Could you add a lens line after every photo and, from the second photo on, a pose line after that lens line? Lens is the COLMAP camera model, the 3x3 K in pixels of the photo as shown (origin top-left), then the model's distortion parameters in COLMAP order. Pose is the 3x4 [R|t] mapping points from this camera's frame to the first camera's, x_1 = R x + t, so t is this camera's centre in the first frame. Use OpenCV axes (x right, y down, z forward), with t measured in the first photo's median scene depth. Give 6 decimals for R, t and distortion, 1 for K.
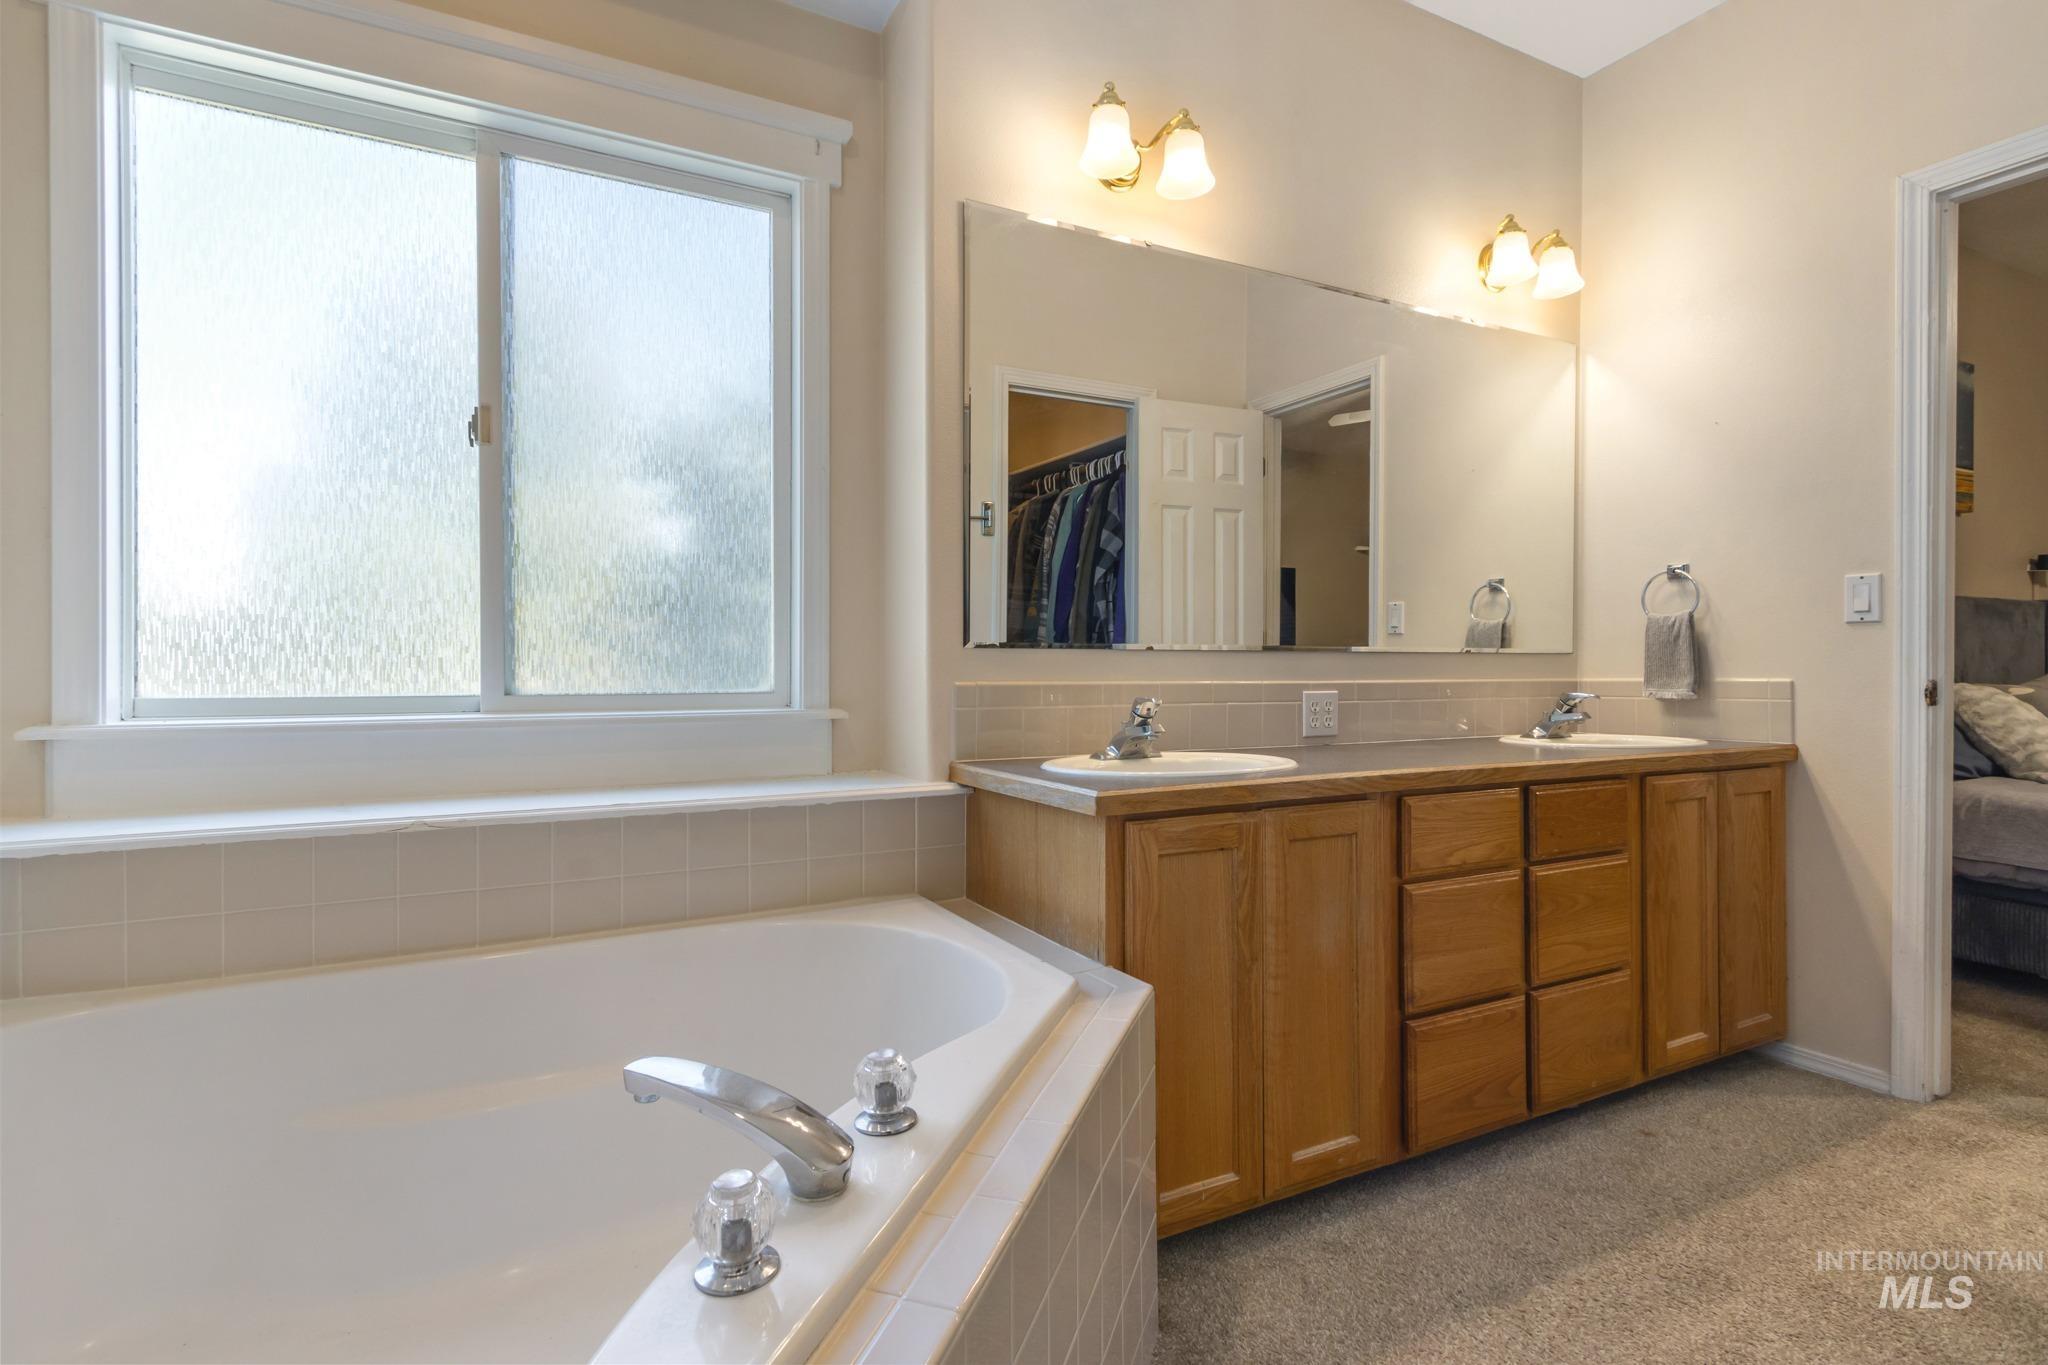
lens RADIAL K [[983.8, 0, 1023.9], [0, 983.8, 667.1], [0, 0, 1]] dist [0.002358, 0.000174]
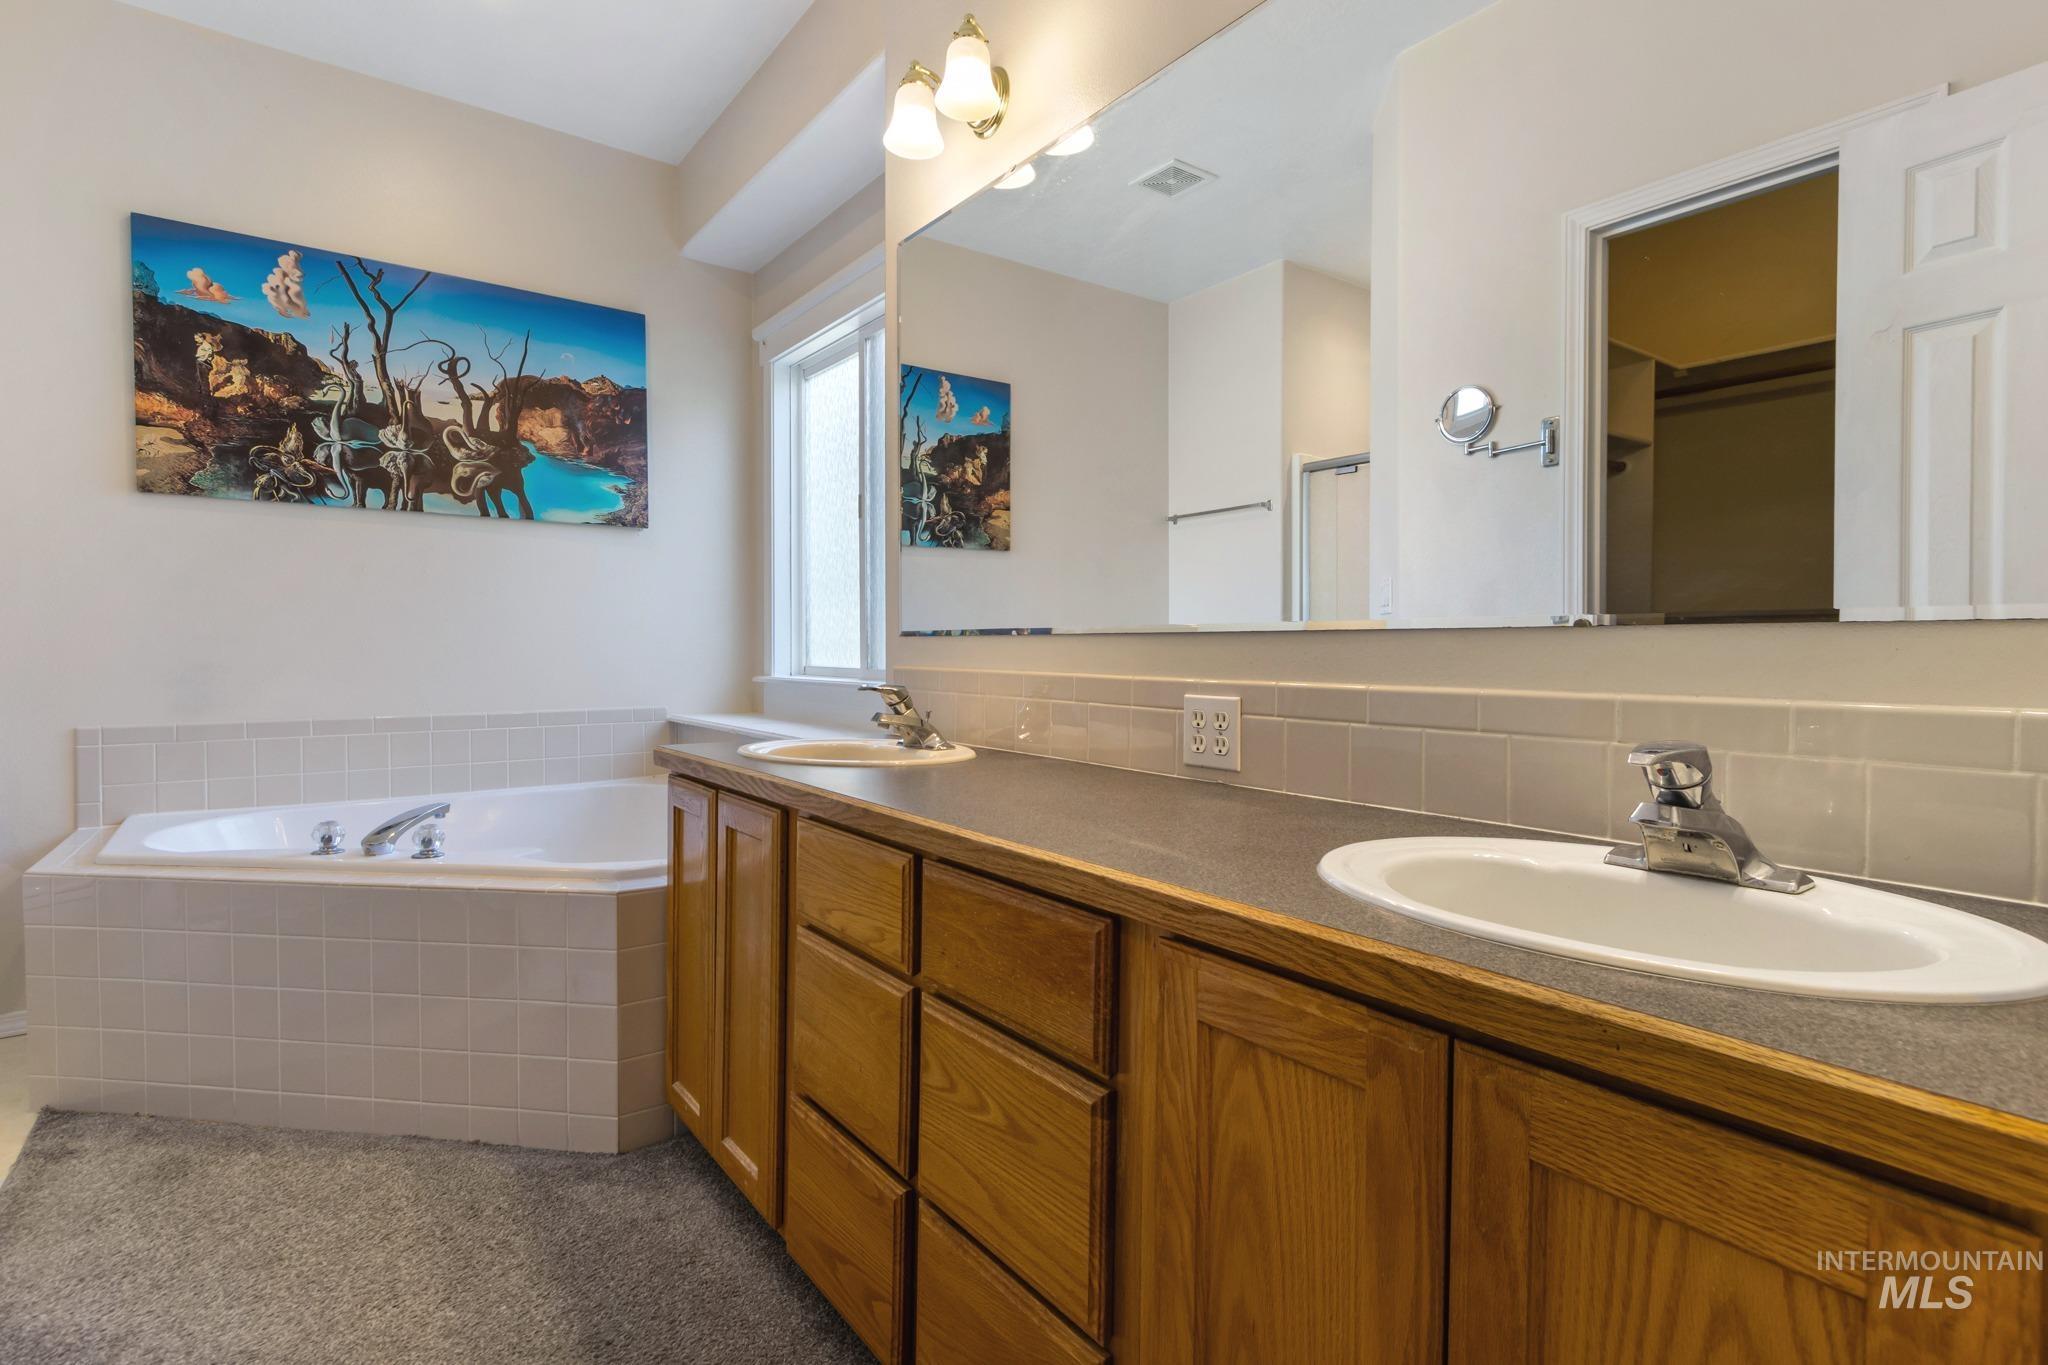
lens RADIAL K [[983.8, 0, 1023.9], [0, 983.8, 667.1], [0, 0, 1]] dist [0.002358, 0.000174]
pose [[0.166351, 0.020513, -0.985853, 1.071651], [-0.003631, 0.999790, 0.020190, -0.006963], [0.986060, 0.000221, 0.166391, 0.926900]]
